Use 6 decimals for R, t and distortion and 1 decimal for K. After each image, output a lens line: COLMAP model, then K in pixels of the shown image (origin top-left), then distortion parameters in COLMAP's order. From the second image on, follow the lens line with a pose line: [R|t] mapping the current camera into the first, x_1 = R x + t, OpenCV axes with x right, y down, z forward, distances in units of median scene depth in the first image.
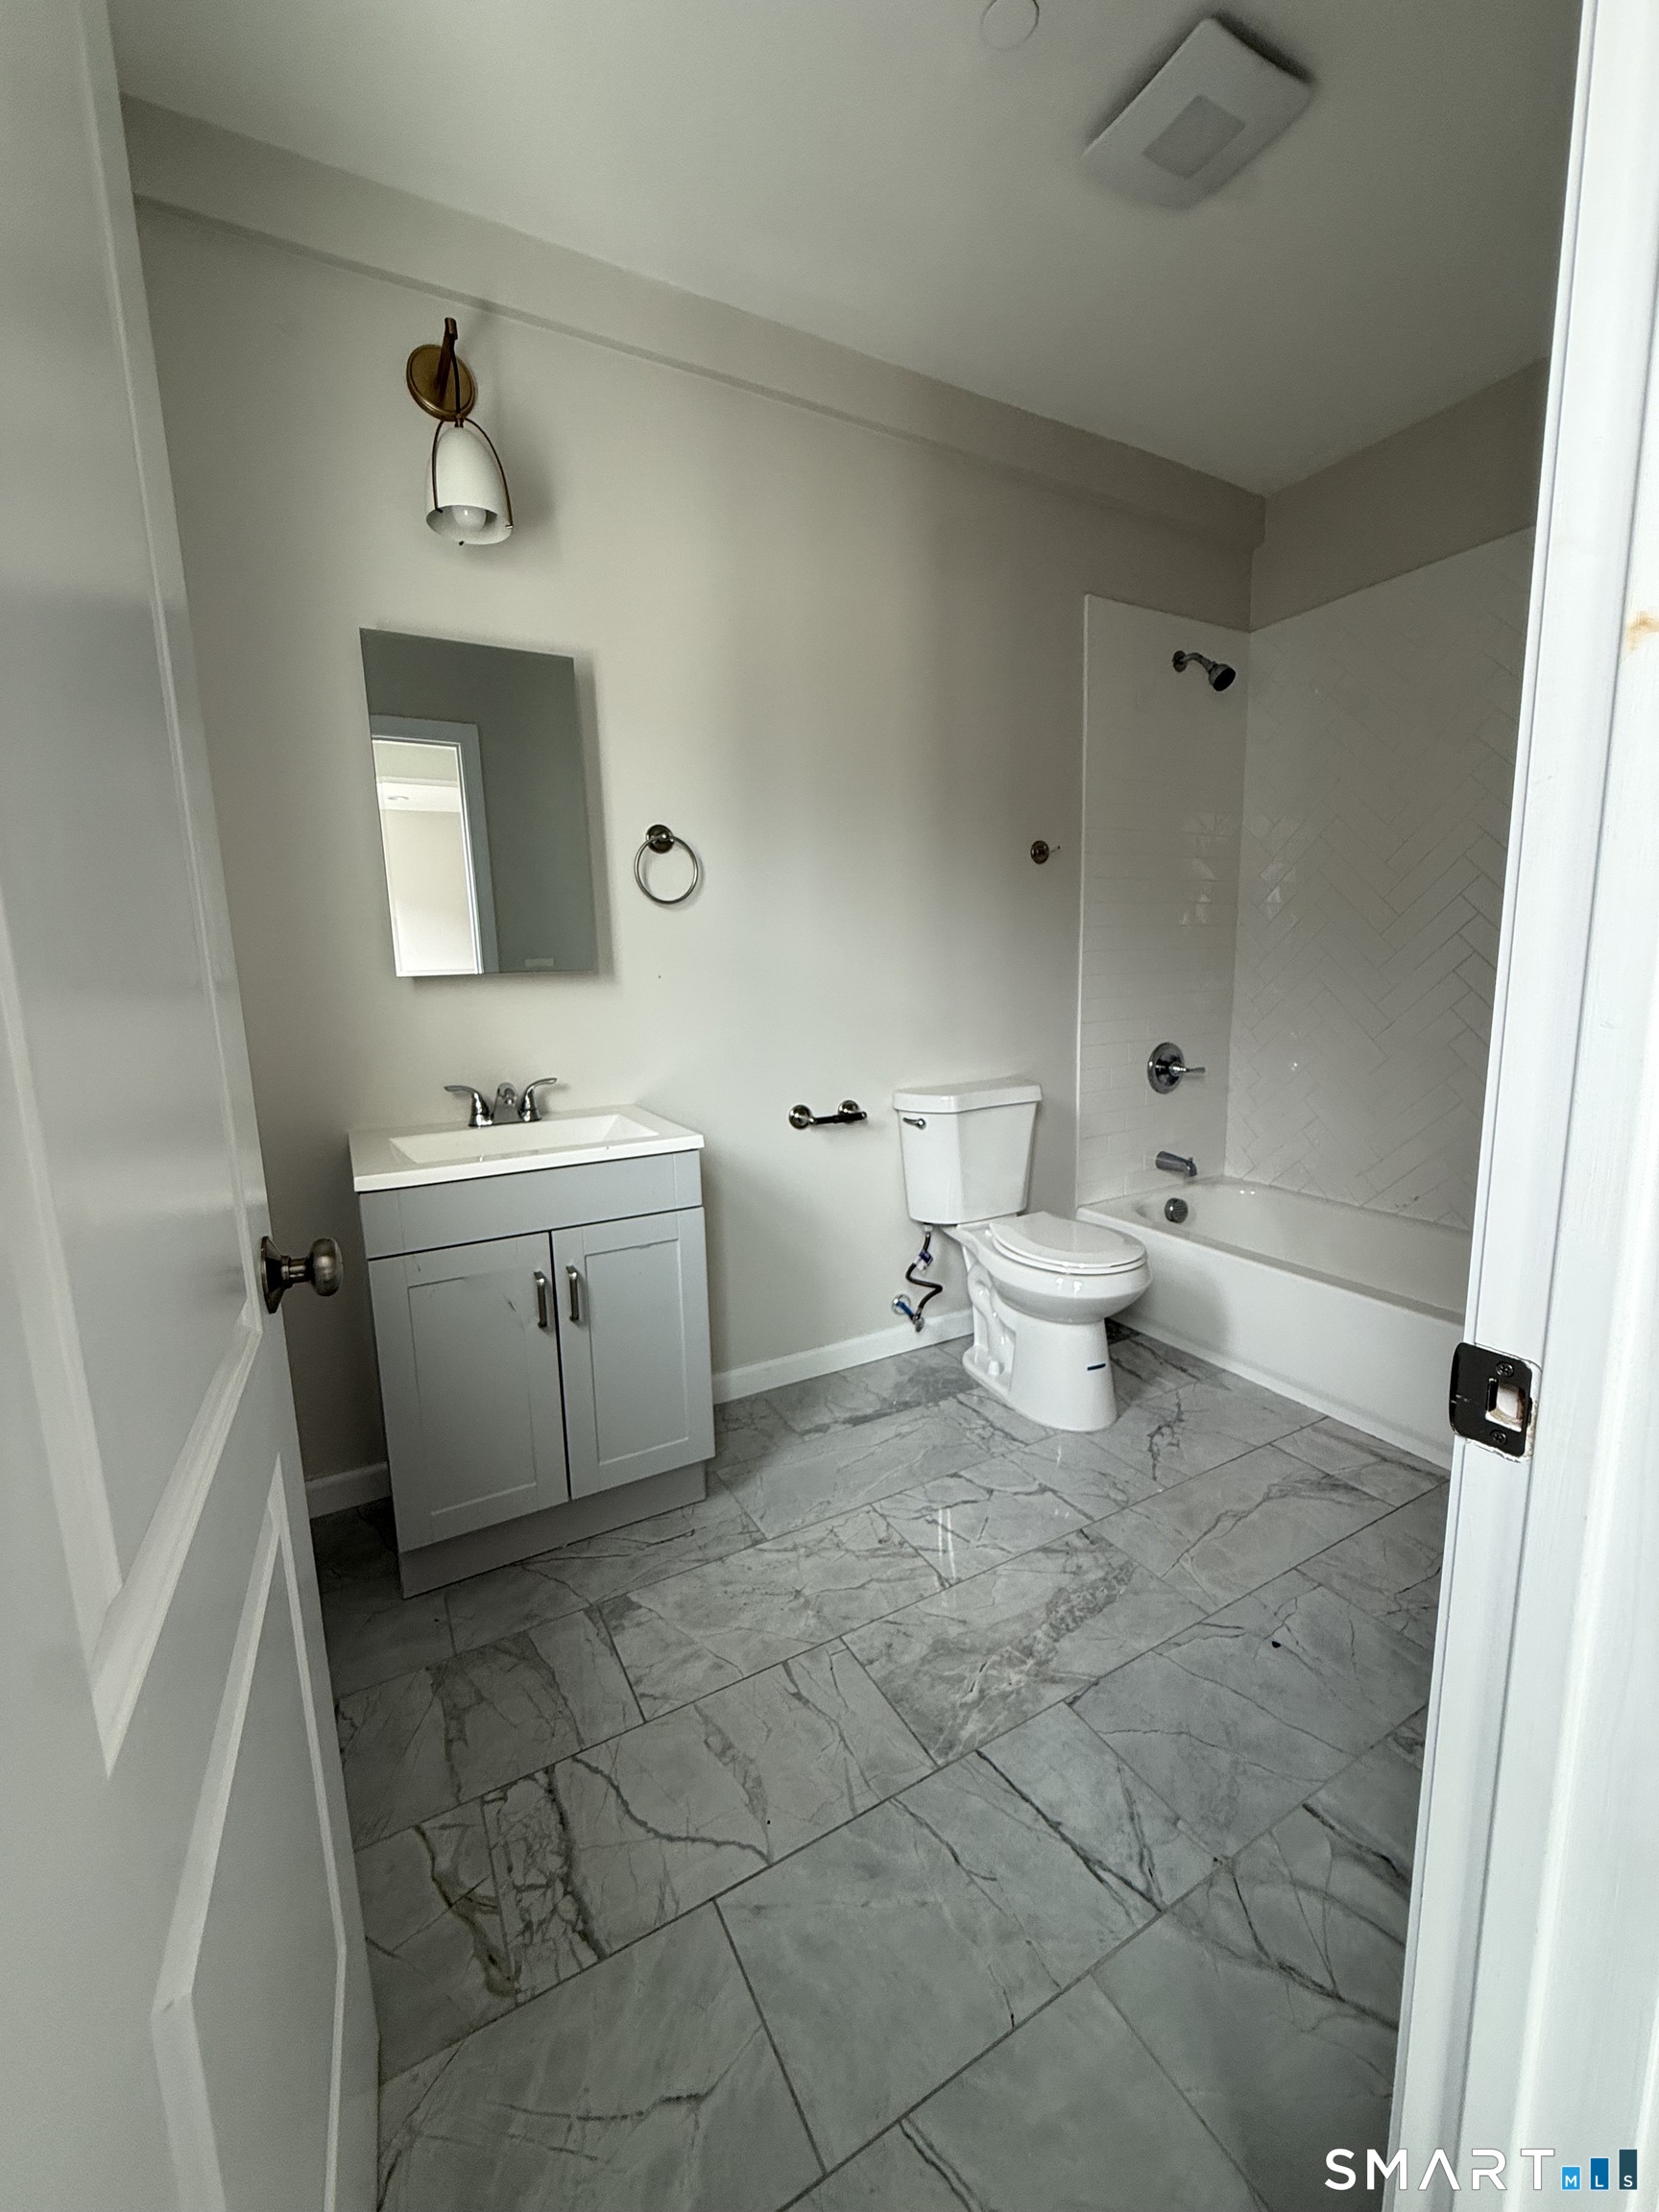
lens RADIAL K [[884.4, 0, 833.3], [0, 884.4, 1113.0], [0, 0, 1]] dist [0.000576, -0.000584]
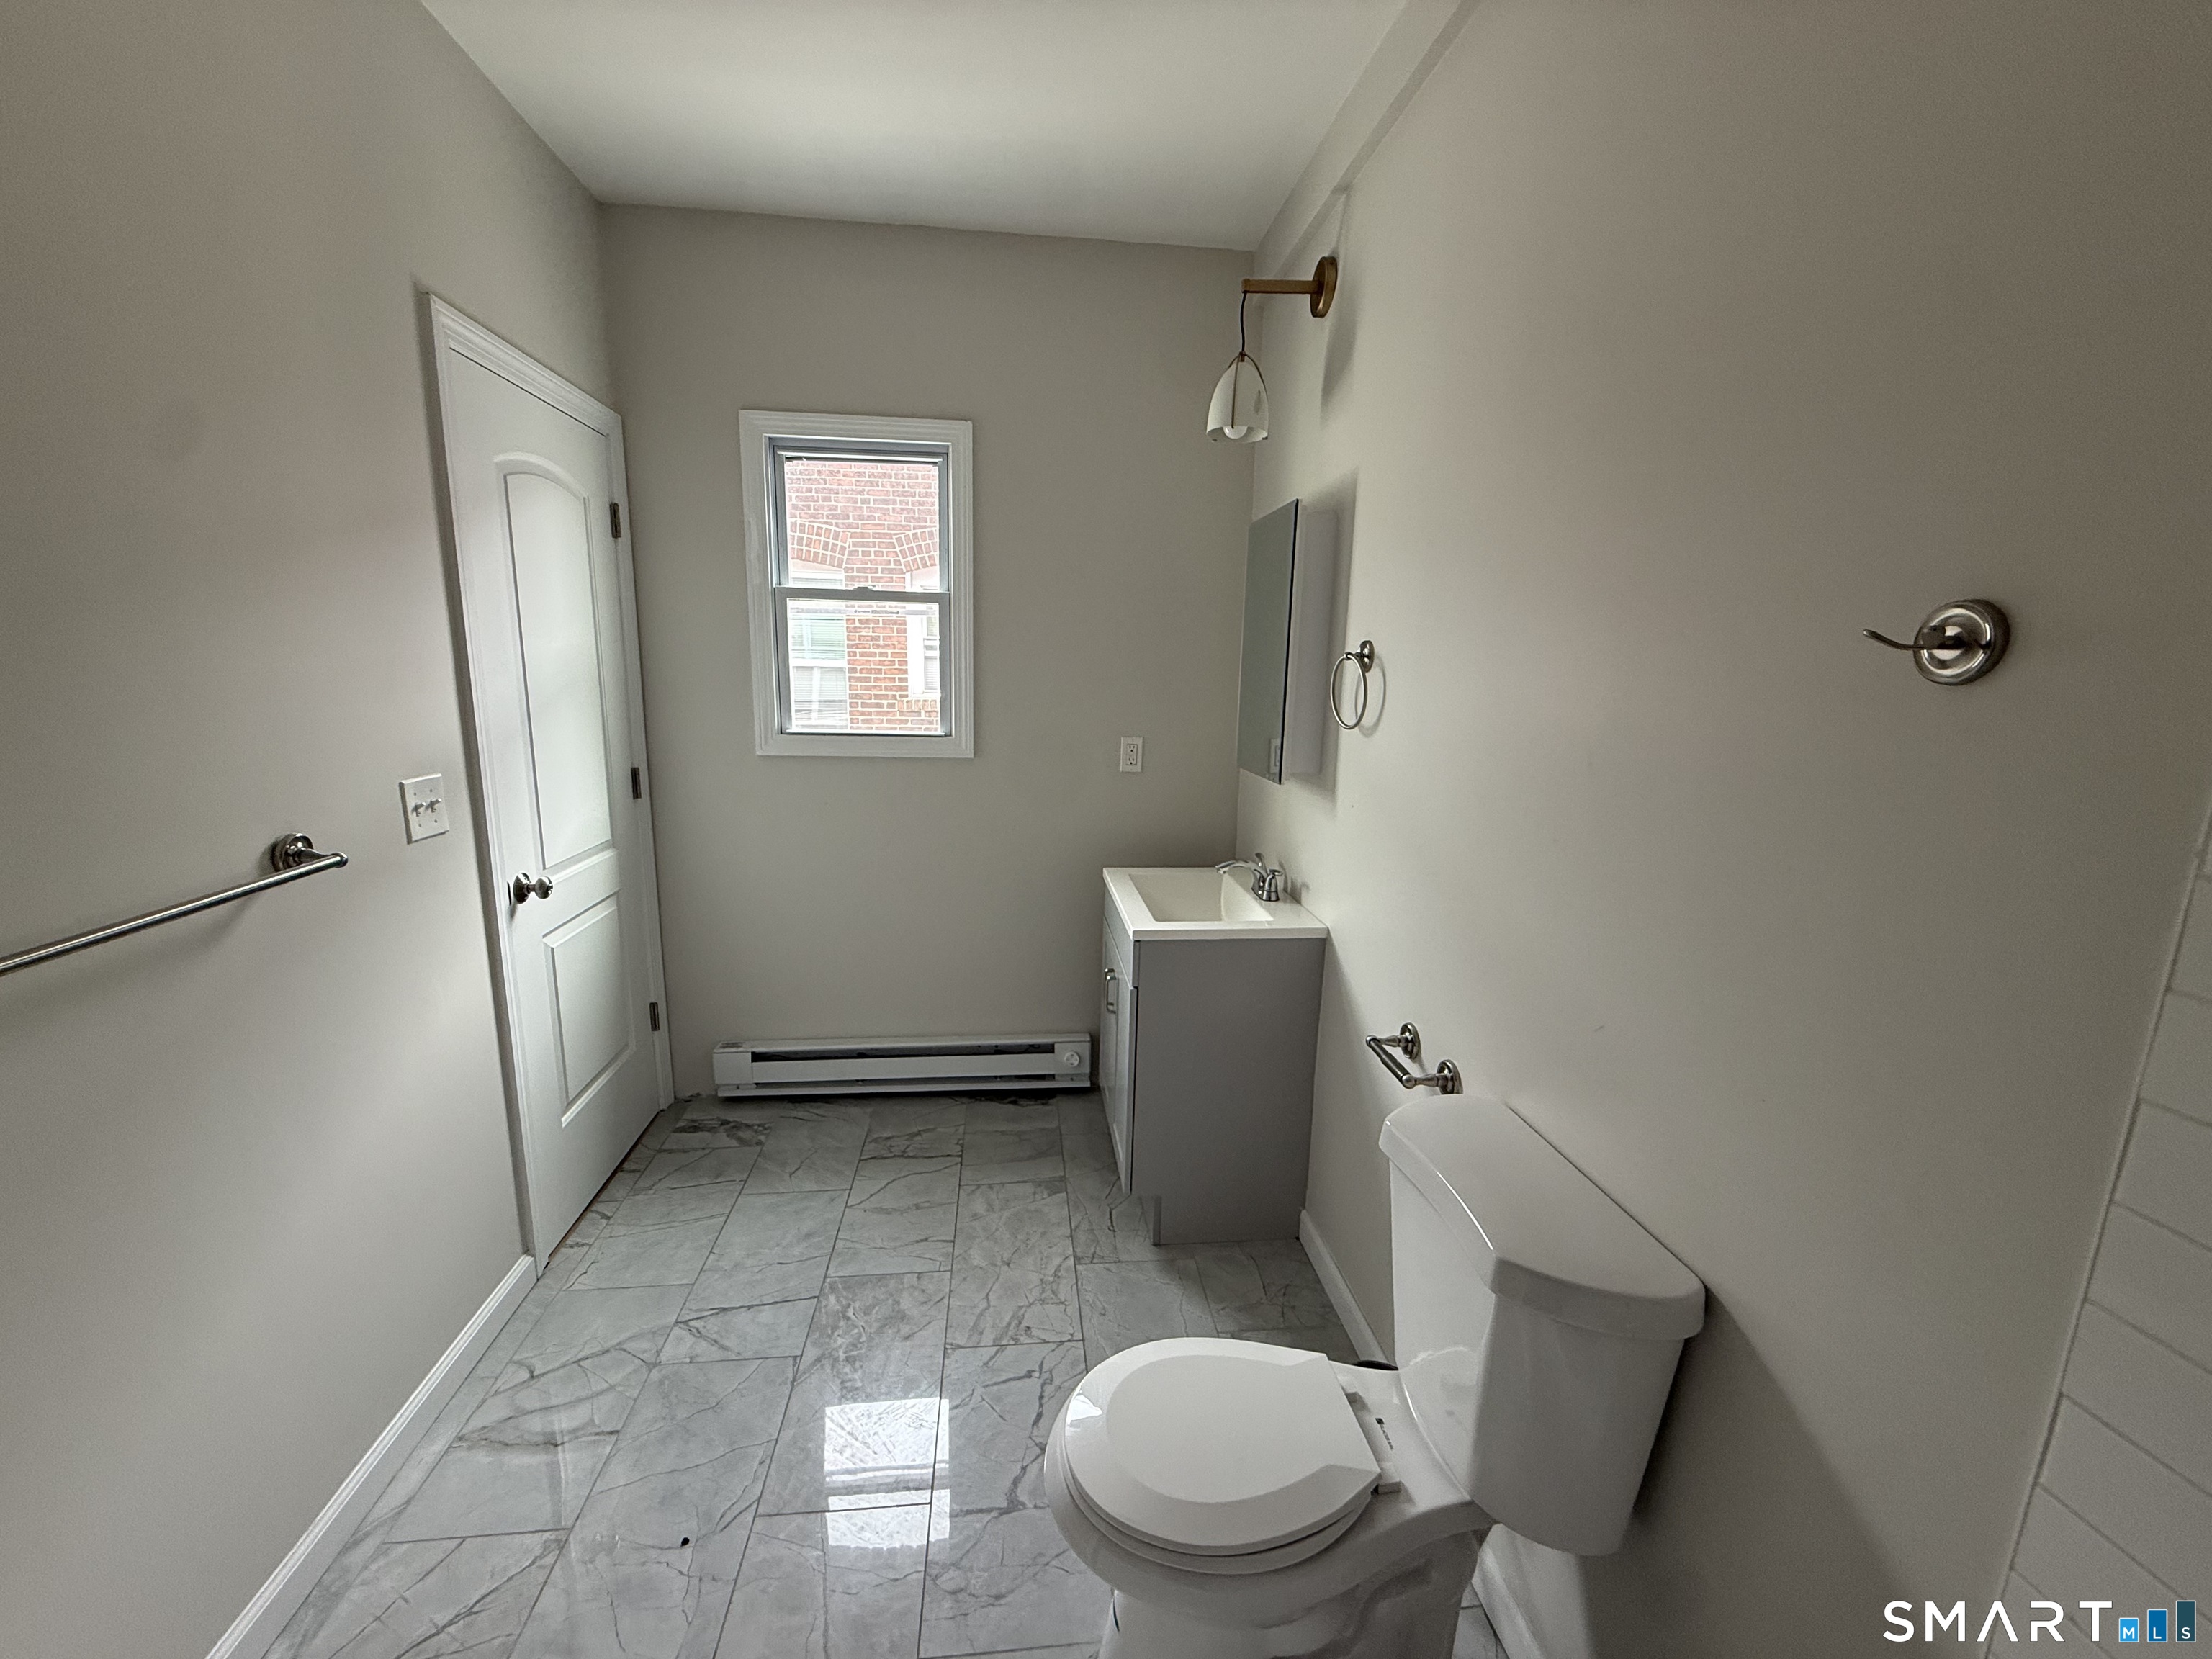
lens RADIAL K [[884.4, 0, 1109.6], [0, 884.4, 819.3], [0, 0, 1]] dist [0.000576, -0.000584]
pose [[-0.394231, 0.182442, -0.900720, 1.114902], [-0.168065, 0.949256, 0.265833, -0.528064], [0.903513, 0.256179, -0.343564, 1.649870]]
